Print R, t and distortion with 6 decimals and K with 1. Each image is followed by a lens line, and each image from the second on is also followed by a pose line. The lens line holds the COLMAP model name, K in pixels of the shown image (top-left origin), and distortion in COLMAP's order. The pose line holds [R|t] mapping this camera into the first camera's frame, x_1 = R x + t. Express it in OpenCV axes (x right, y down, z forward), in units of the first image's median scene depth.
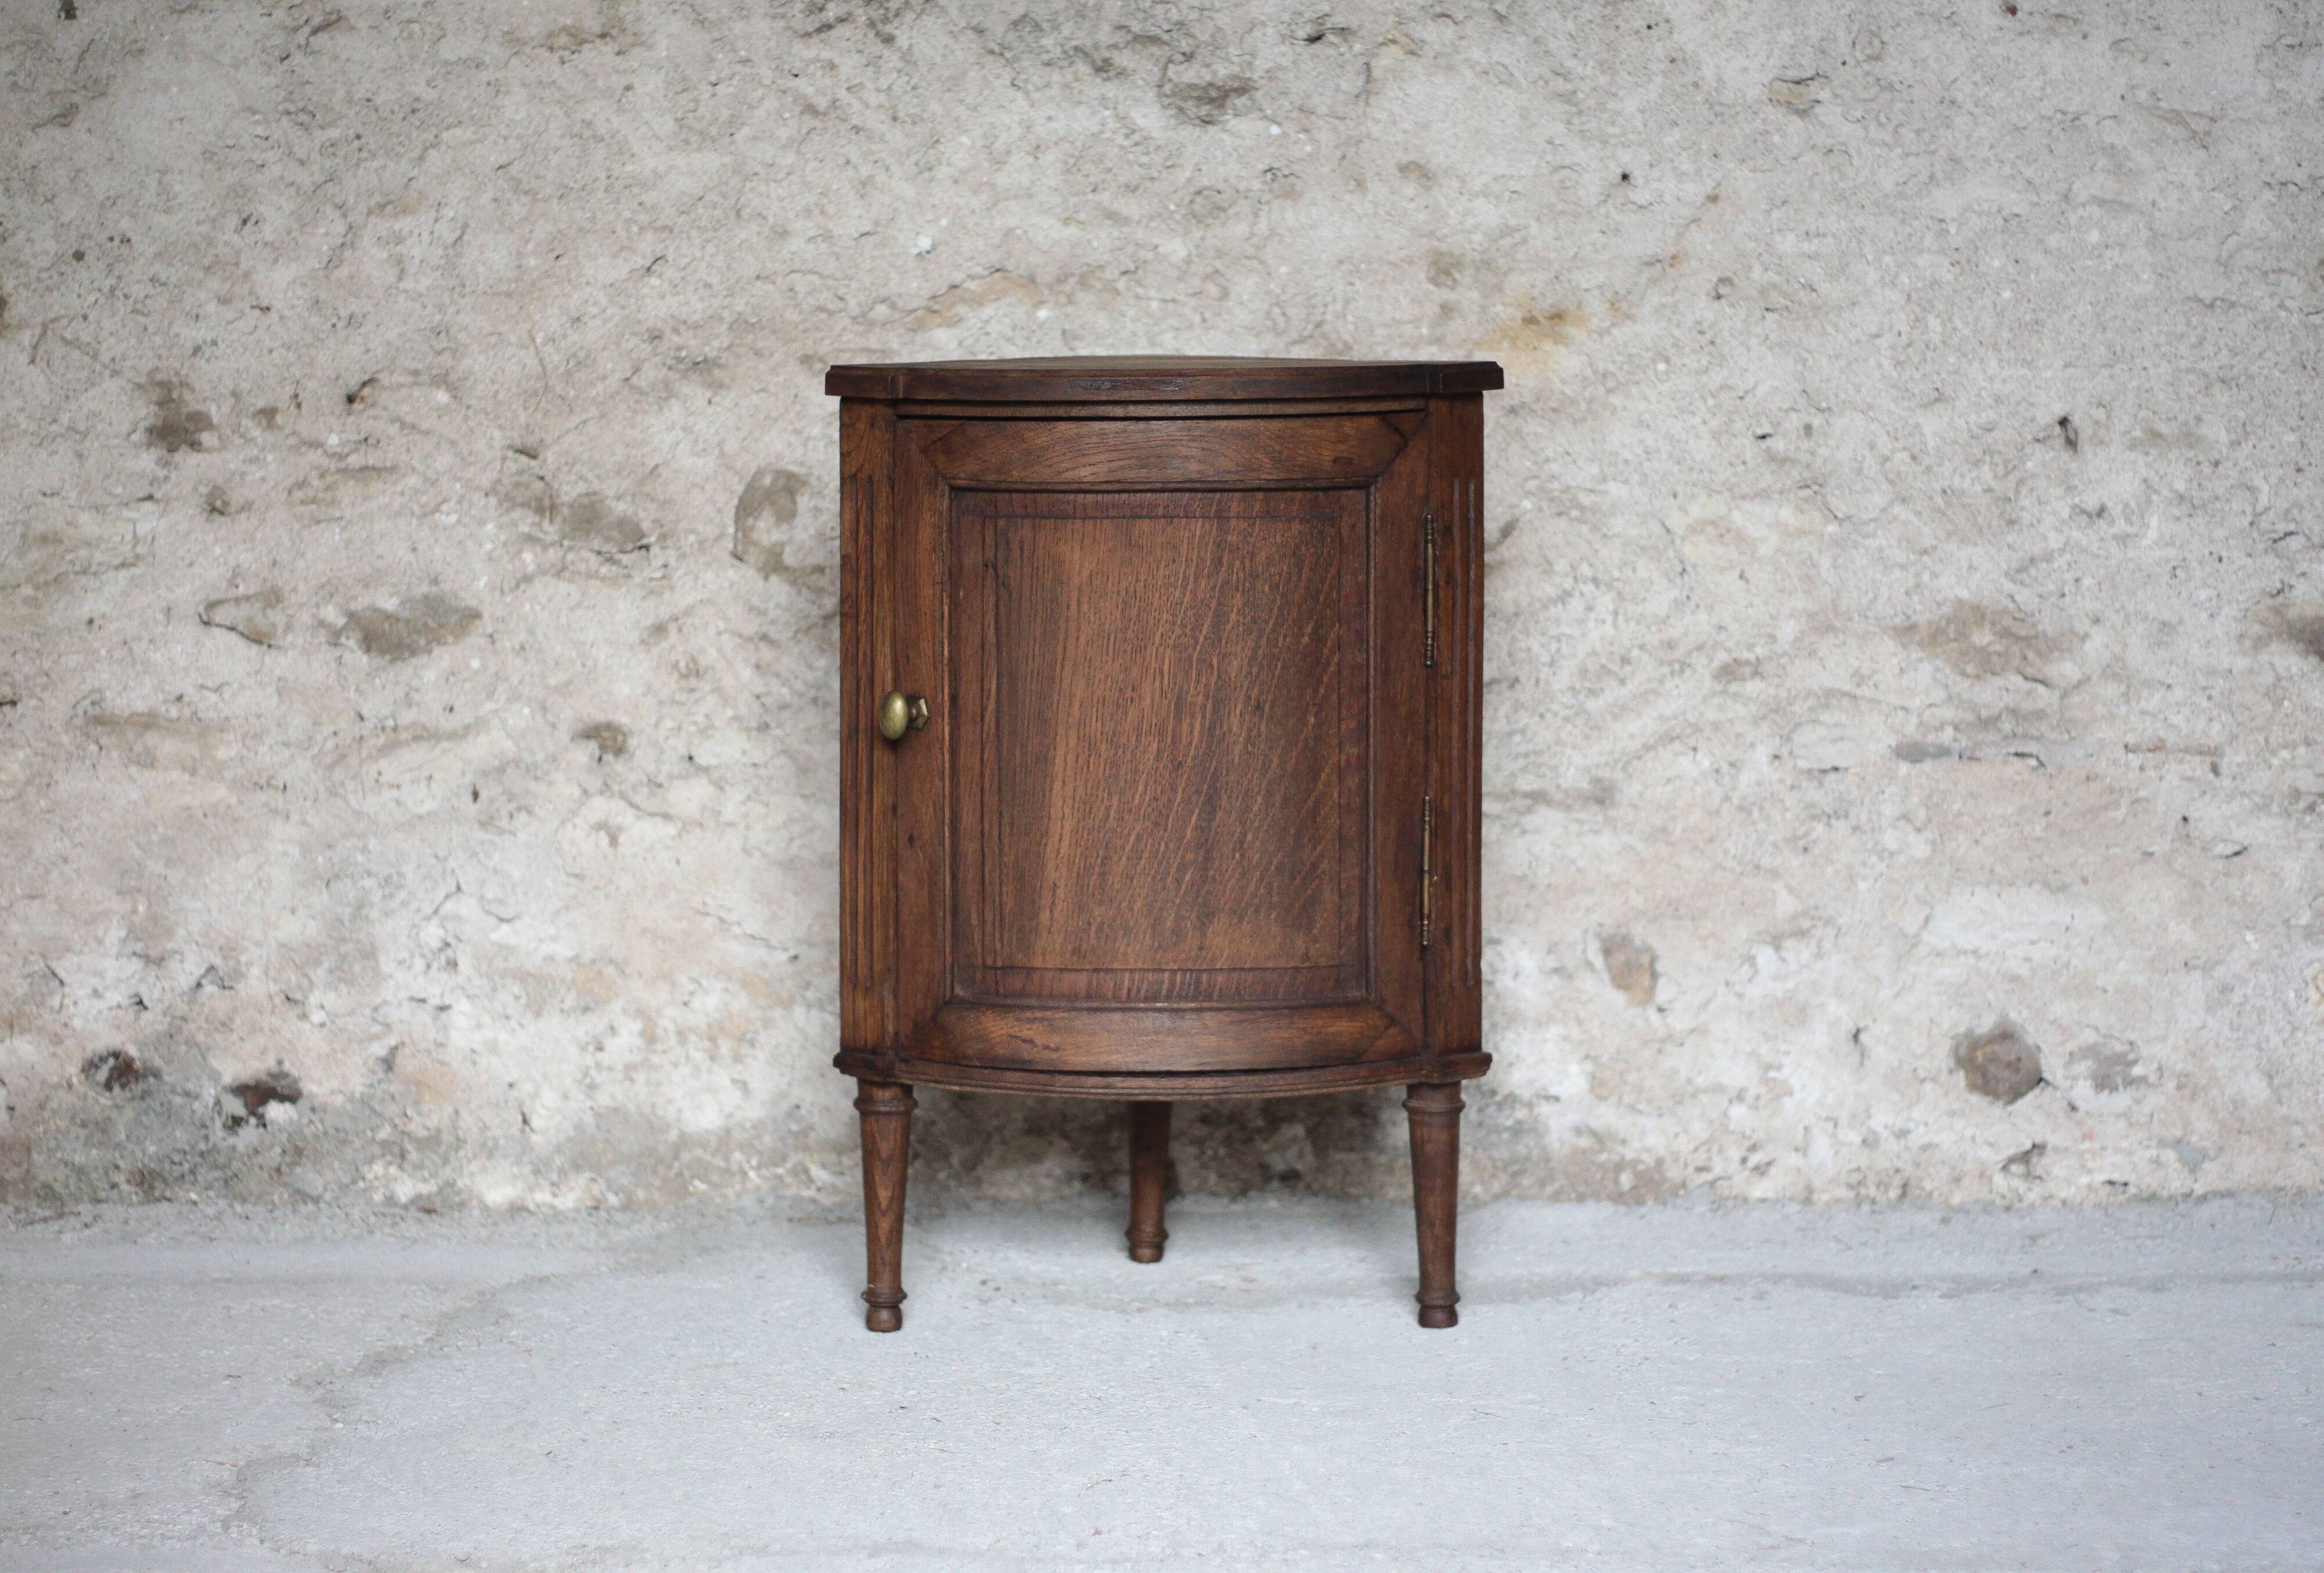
lens RADIAL K [[4199.2, 0, 831.9], [0, 4199.2, 638.3], [0, 0, 1]] dist [0.004922, 0.000000]
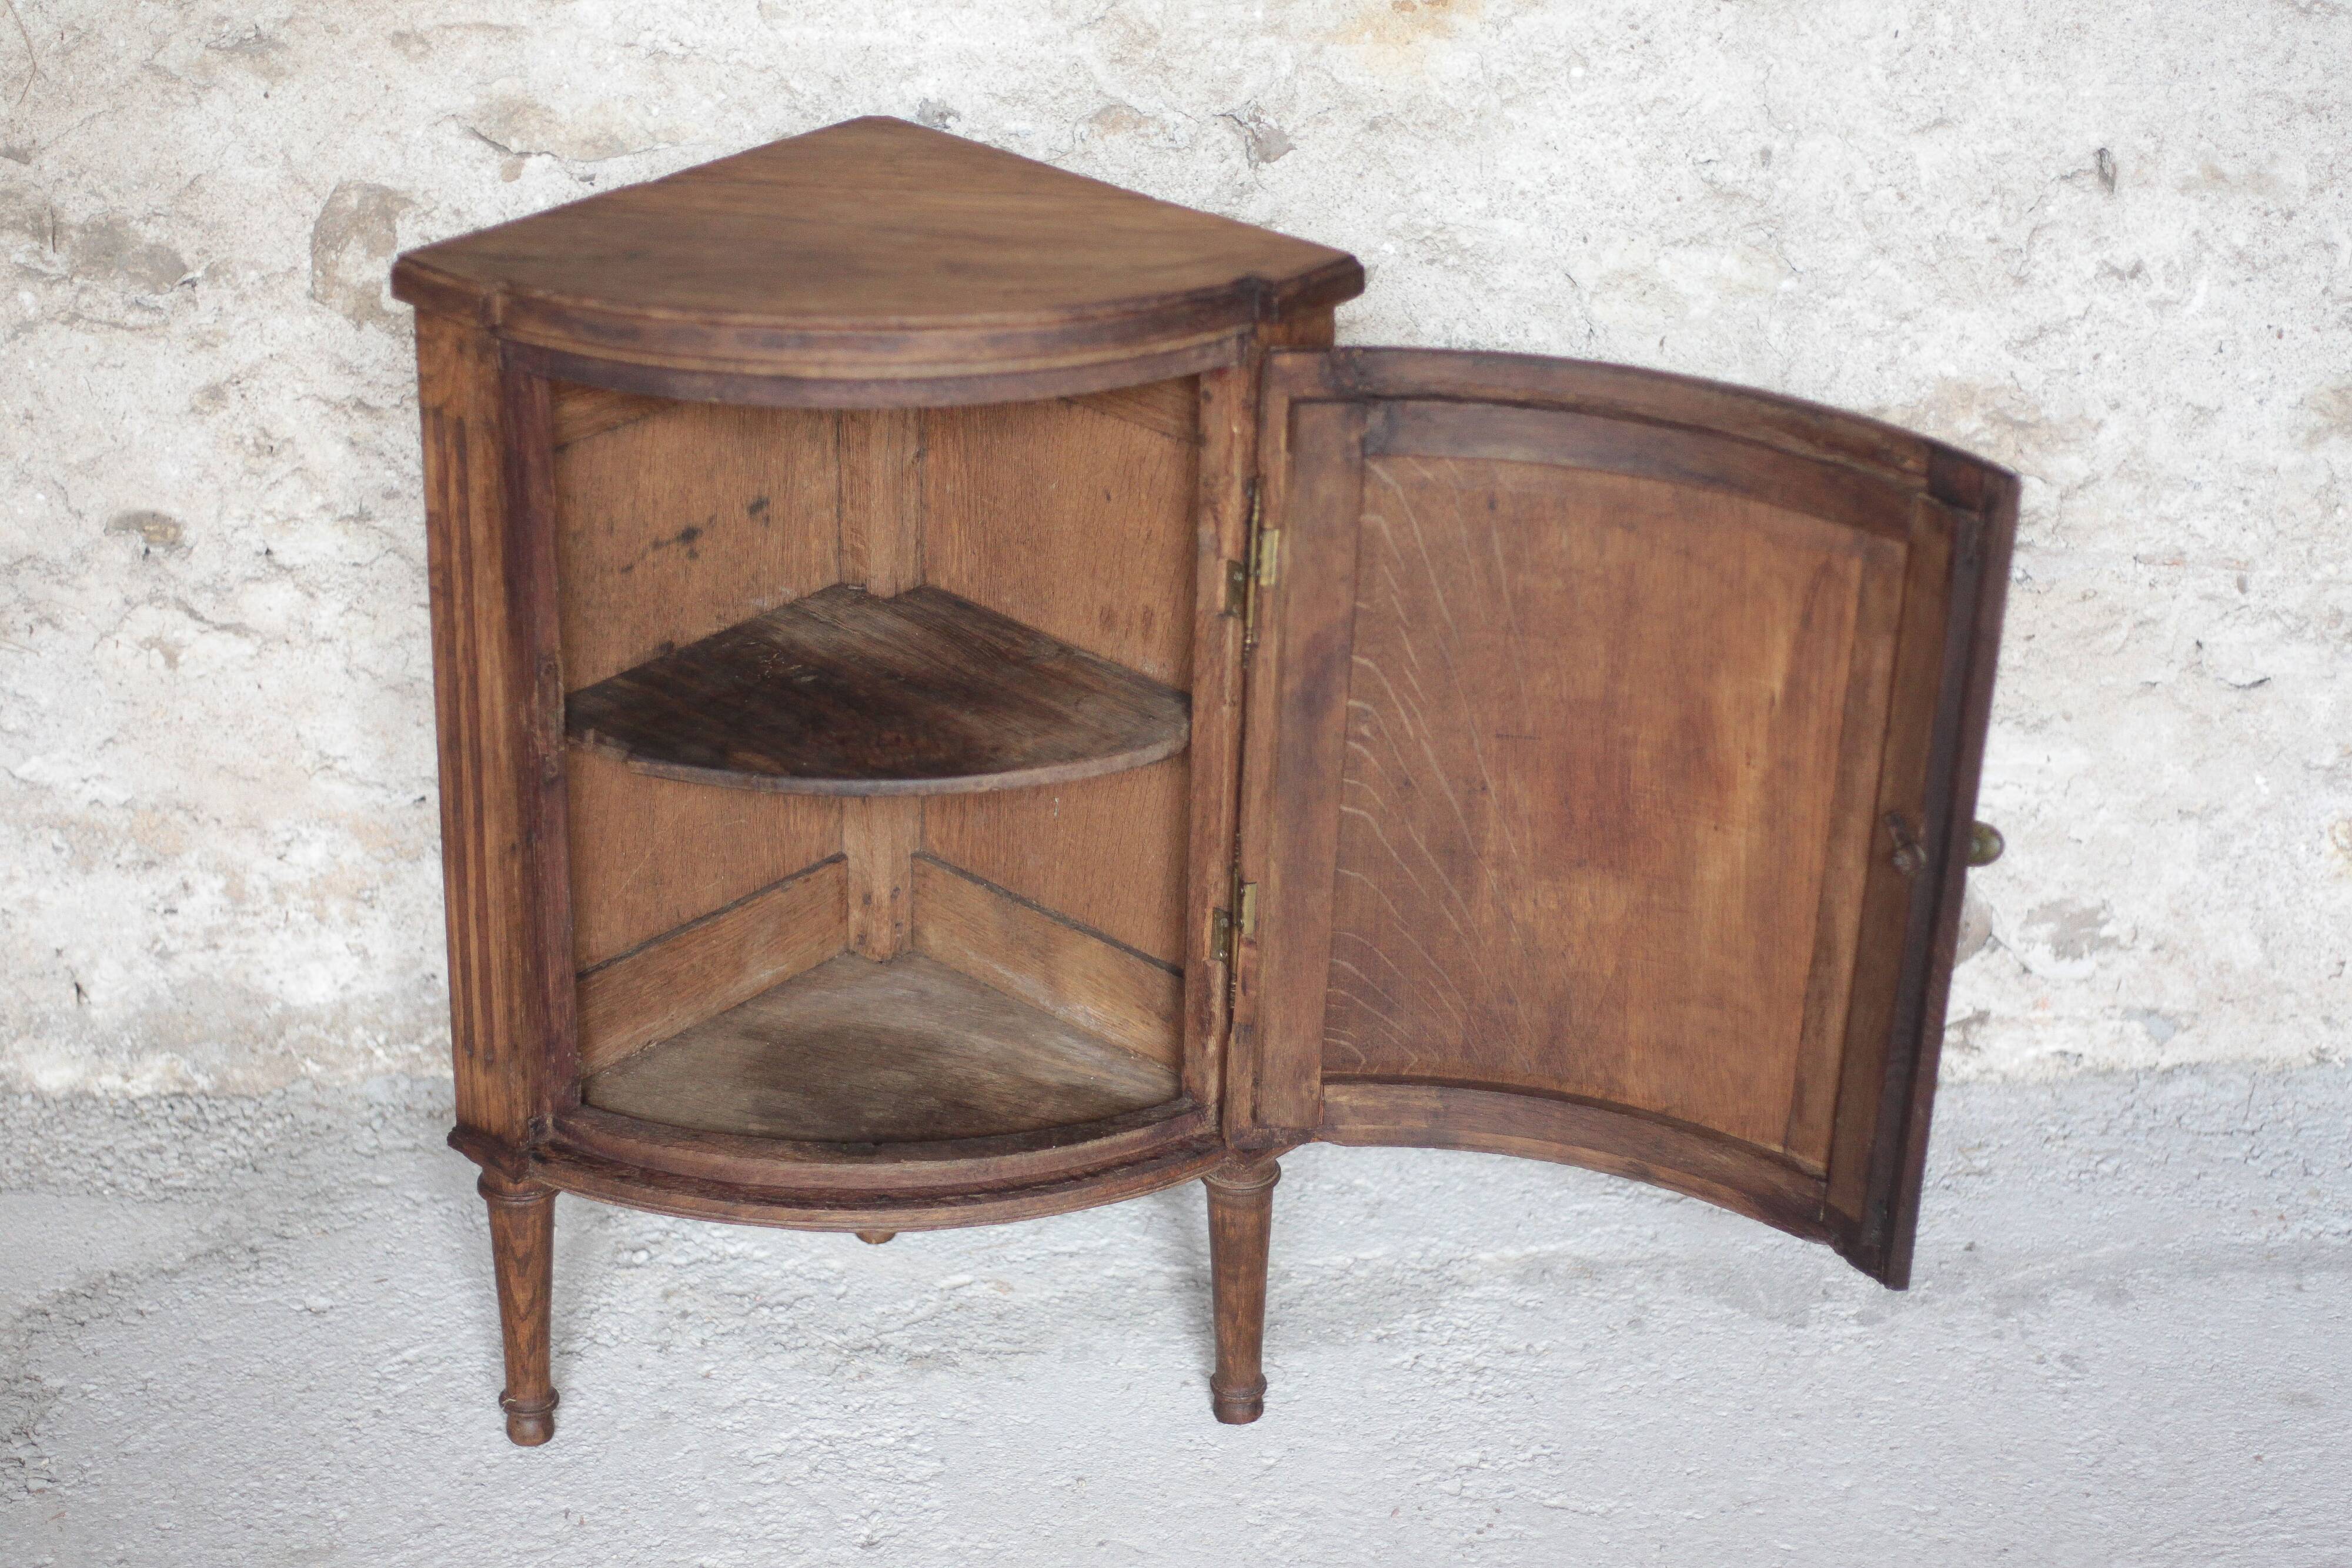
lens RADIAL K [[4125.9, 0, 1145.0], [0, 4125.9, 700.6], [0, 0, 1]] dist [-0.057096, 0.000000]
pose [[0.993532, -0.022544, 0.111296, 0.039839], [-0.017888, 0.936789, 0.349436, -0.209565], [-0.112138, -0.349167, 0.930327, 0.299038]]
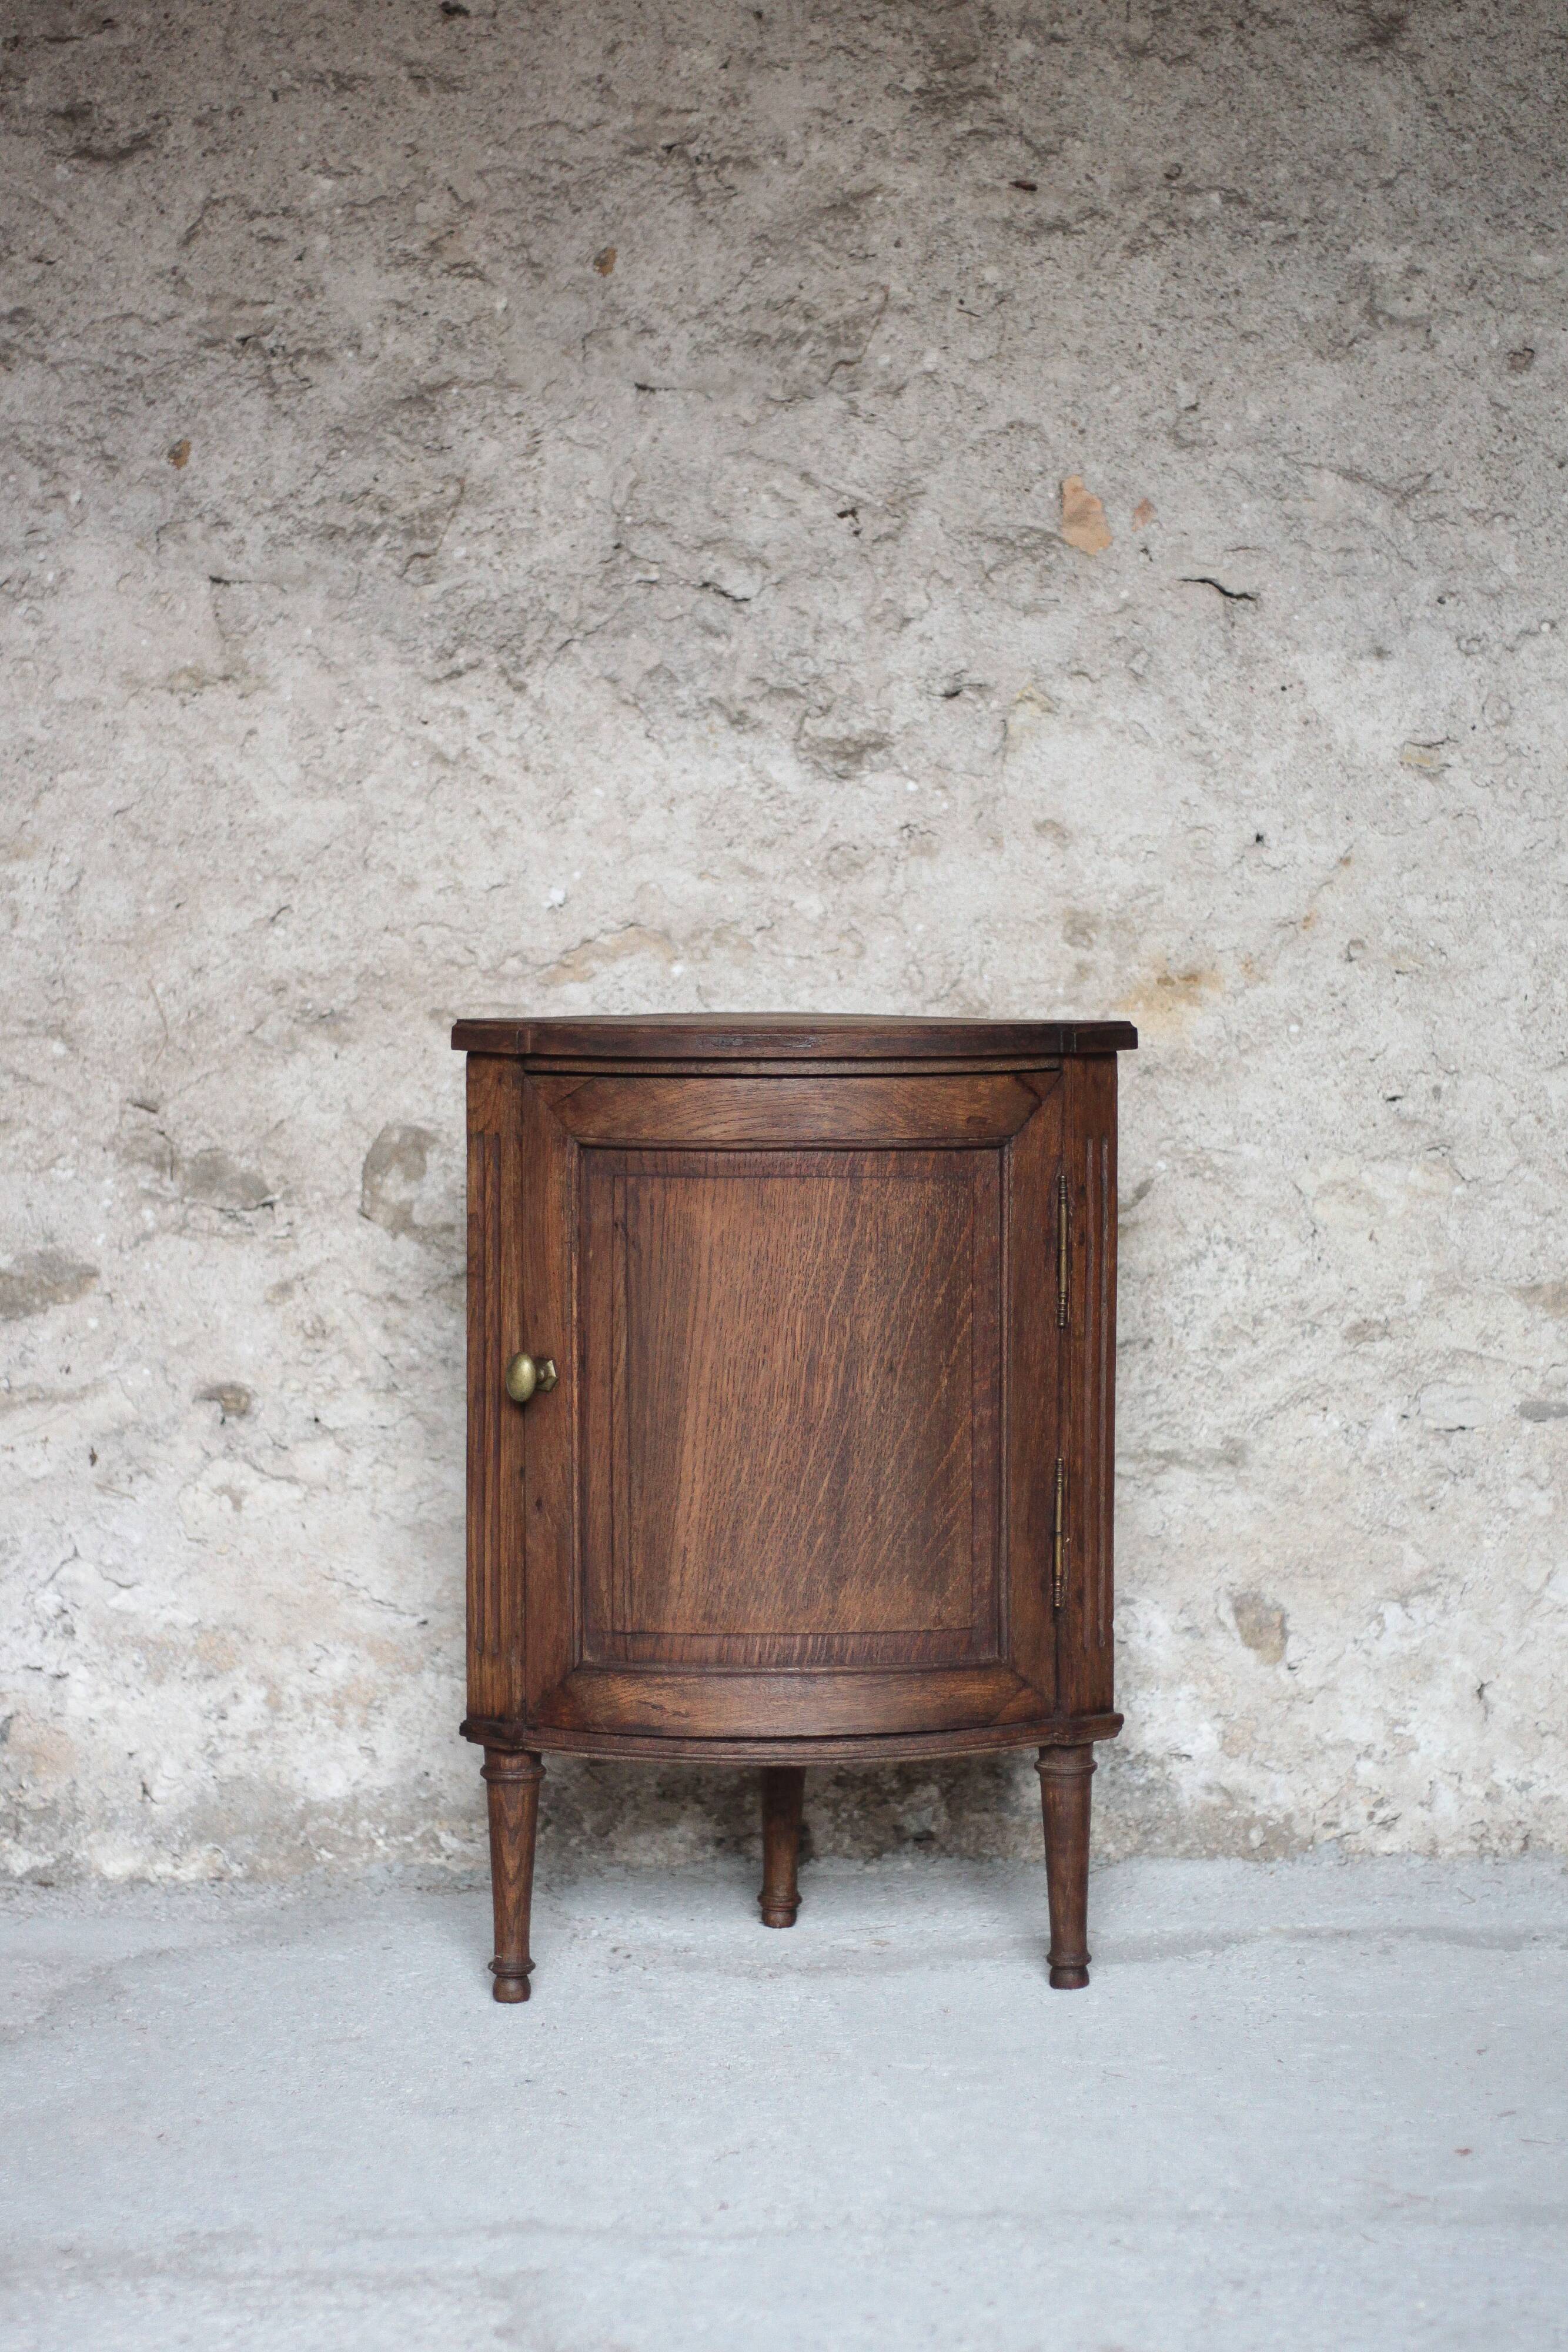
lens RADIAL K [[4166.4, 0, 949.3], [0, 4166.4, 1374.0], [0, 0, 1]] dist [-0.019591, 0.000000]
pose [[0.993839, 0.000263, 0.110835, 0.005466], [-0.002369, 0.999819, 0.018871, -0.000803], [-0.110810, -0.019018, 0.993660, 0.019339]]
